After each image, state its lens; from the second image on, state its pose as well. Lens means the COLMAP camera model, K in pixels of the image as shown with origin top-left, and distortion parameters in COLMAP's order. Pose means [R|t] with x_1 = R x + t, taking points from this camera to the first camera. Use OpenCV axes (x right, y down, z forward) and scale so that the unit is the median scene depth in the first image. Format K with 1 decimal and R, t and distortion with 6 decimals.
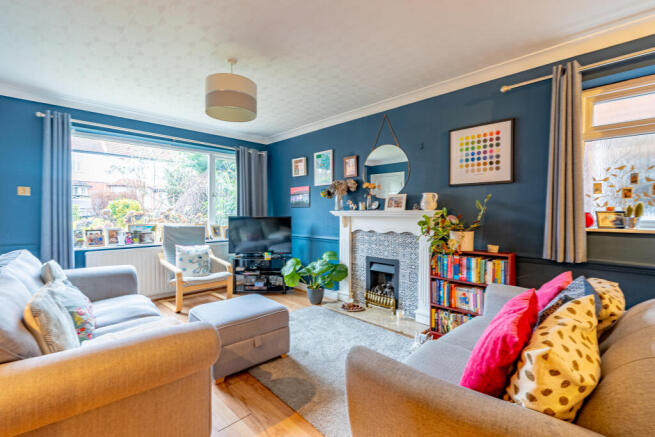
lens RADIAL K [[297.3, 0, 324.6], [0, 297.3, 216.4], [0, 0, 1]] dist [-0.000731, 0.000076]
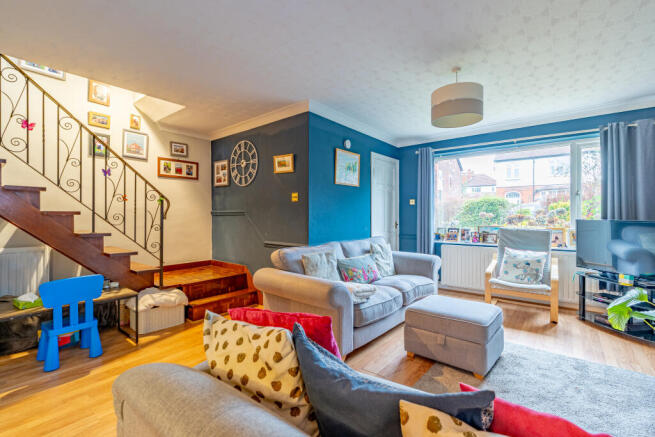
lens RADIAL K [[297.3, 0, 324.6], [0, 297.3, 216.4], [0, 0, 1]] dist [-0.000731, 0.000076]
pose [[0.115610, 0.000145, -0.993295, 0.448259], [-0.012192, 0.999925, -0.001274, 0.000253], [0.993220, 0.012258, 0.115603, 0.284572]]
